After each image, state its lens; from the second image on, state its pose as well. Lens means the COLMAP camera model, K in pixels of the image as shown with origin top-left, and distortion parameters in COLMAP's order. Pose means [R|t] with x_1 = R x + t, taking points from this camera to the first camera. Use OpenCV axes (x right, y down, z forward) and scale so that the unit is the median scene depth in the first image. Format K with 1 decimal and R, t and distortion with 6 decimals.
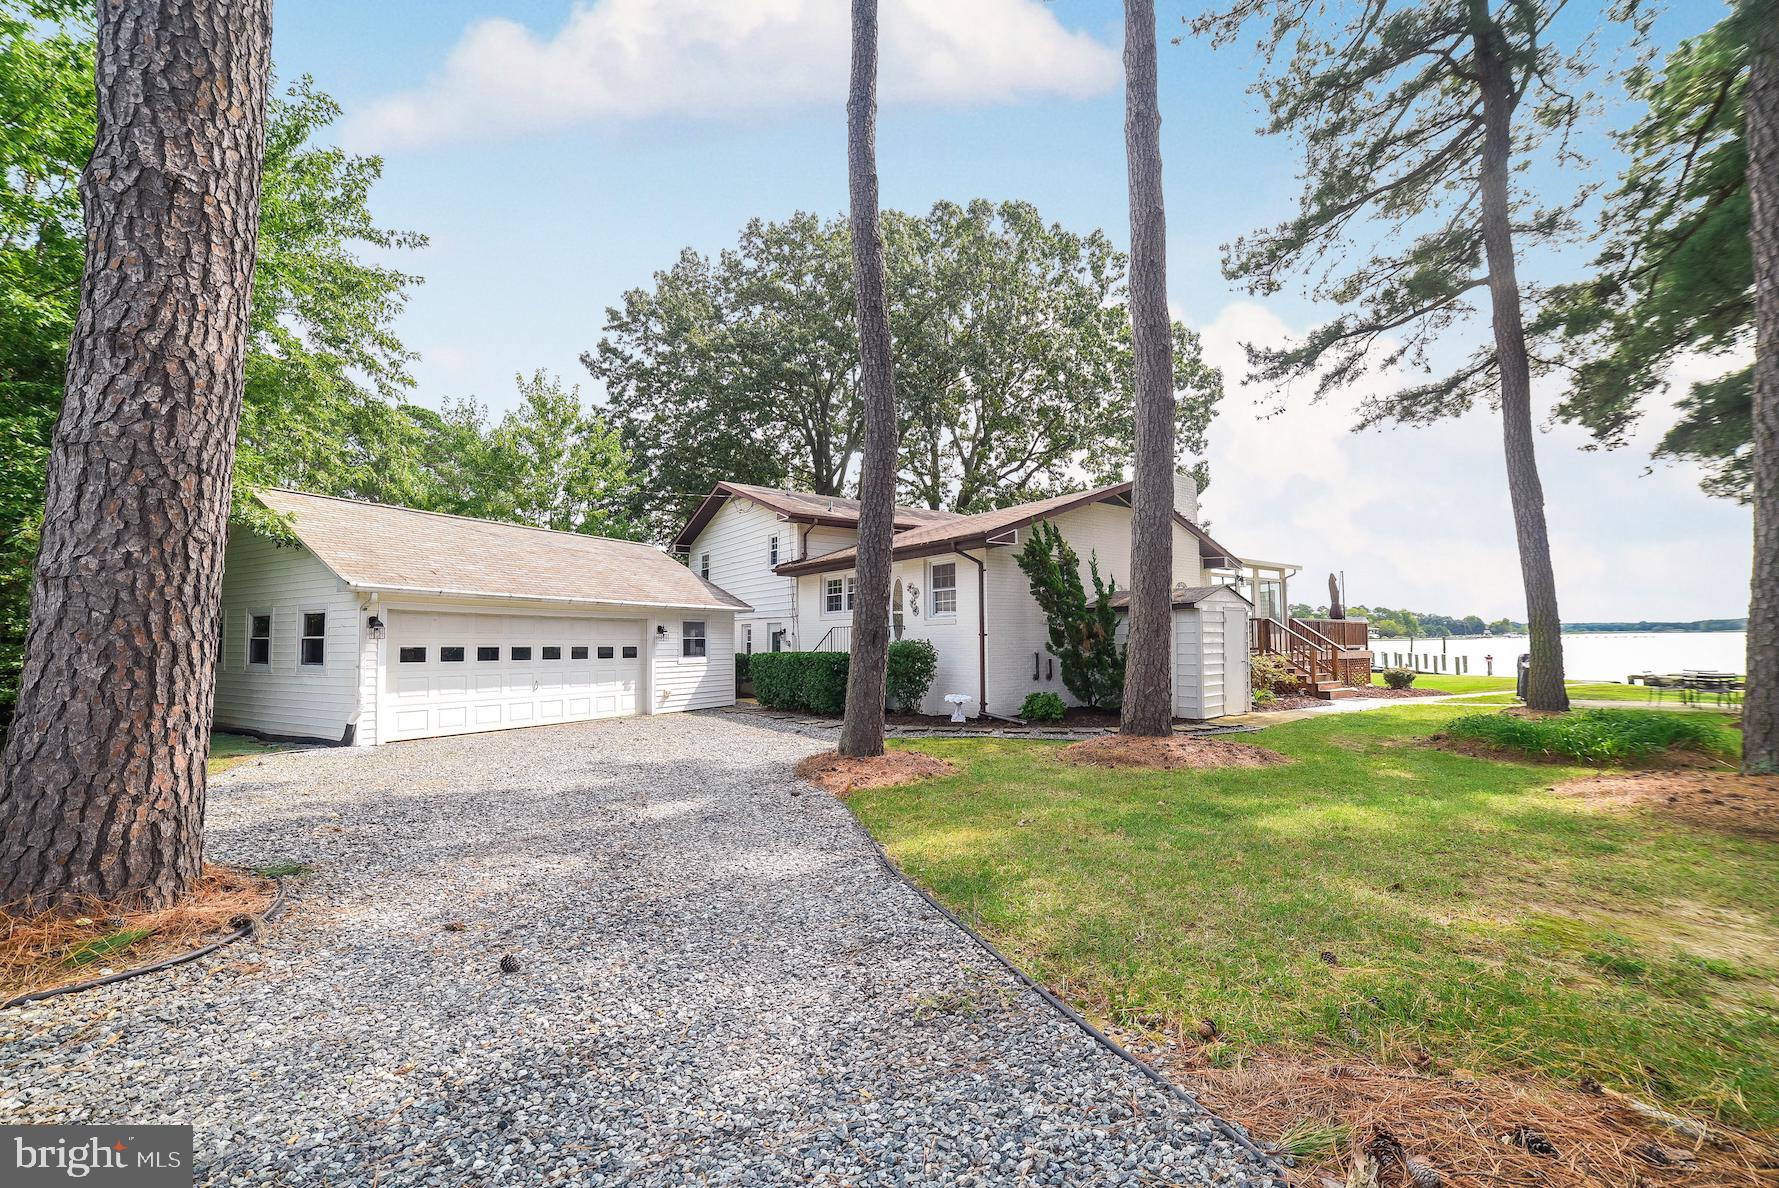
lens RADIAL K [[703.6, 0, 877.9], [0, 703.6, 593.9], [0, 0, 1]] dist [-0.023027, 0.000389]
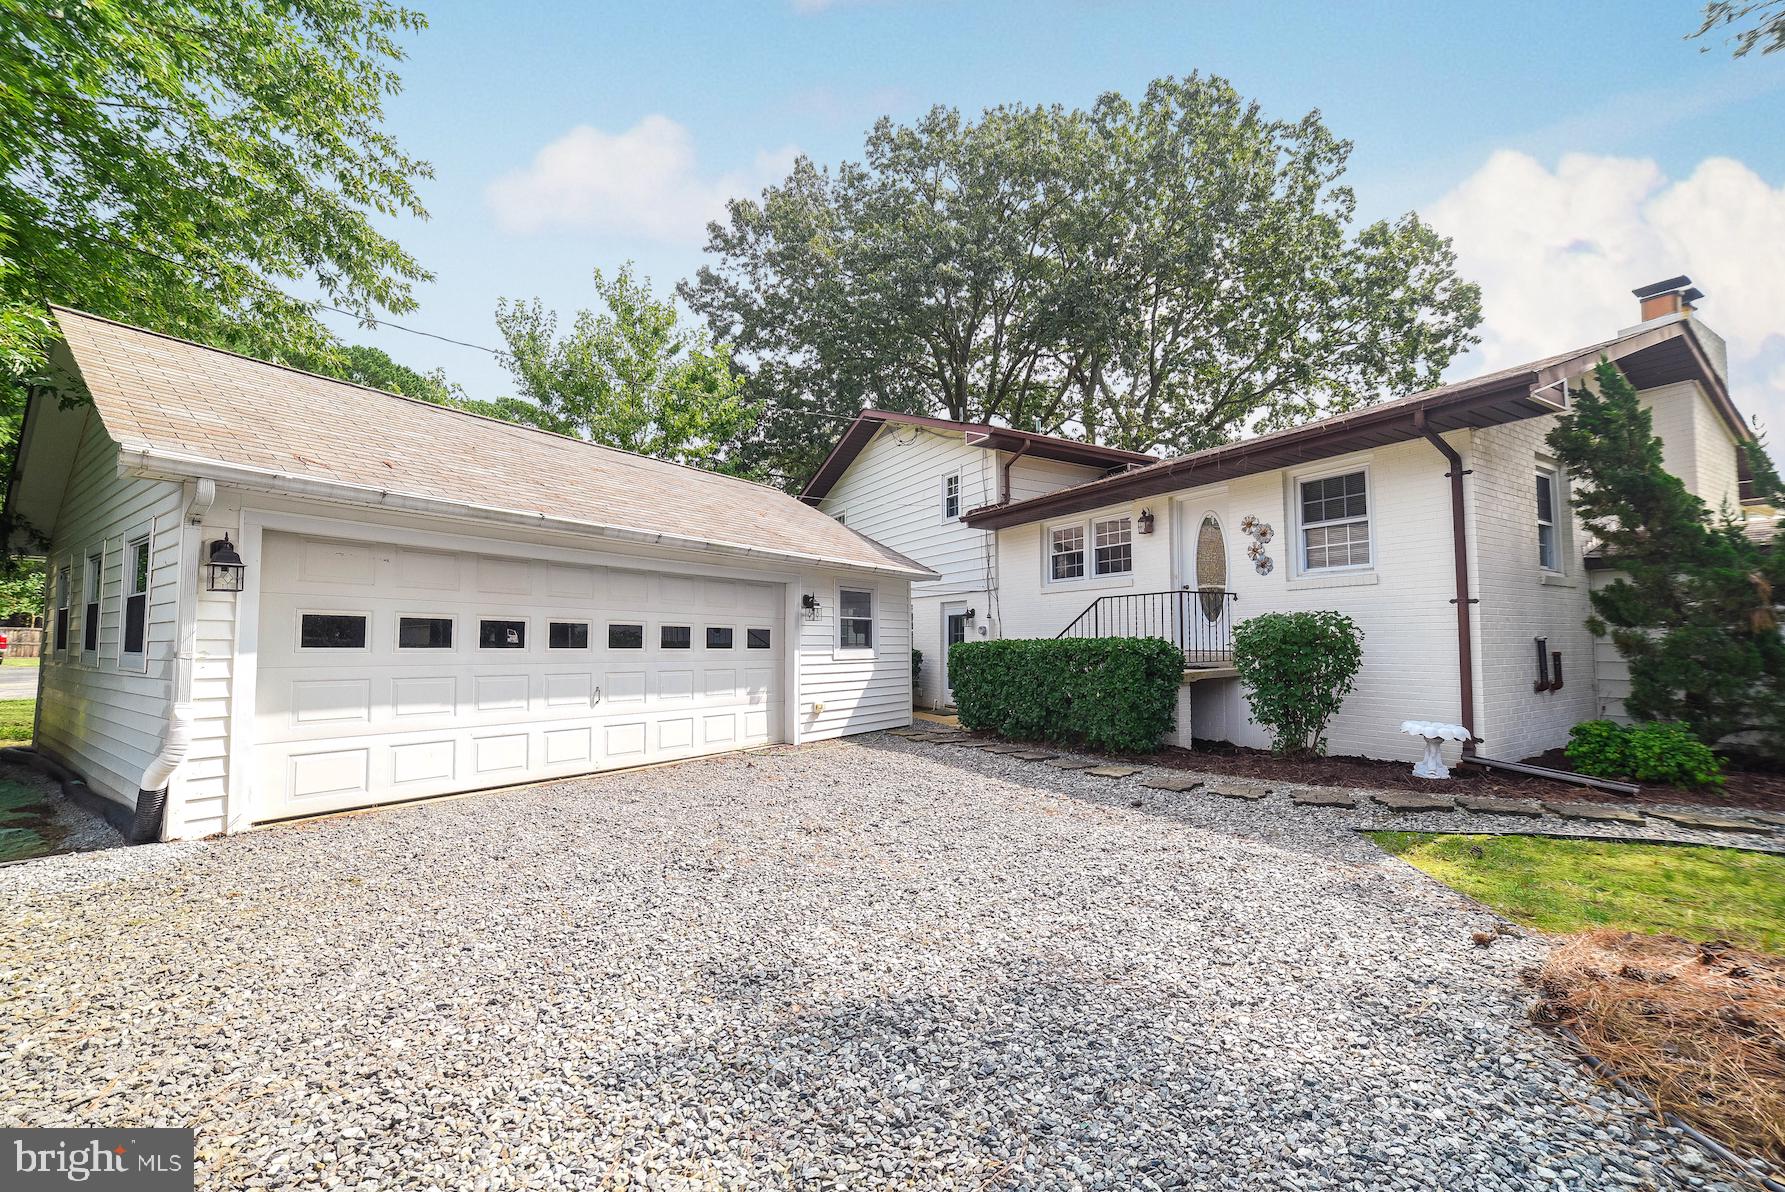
lens RADIAL K [[706.0, 0, 898.0], [0, 706.0, 598.1], [0, 0, 1]] dist [-0.023027, 0.000389]
pose [[0.995127, -0.001447, -0.098592, -0.159005], [0.001812, 0.999992, 0.003614, 0.042017], [0.098586, -0.003775, 0.995121, 0.375747]]
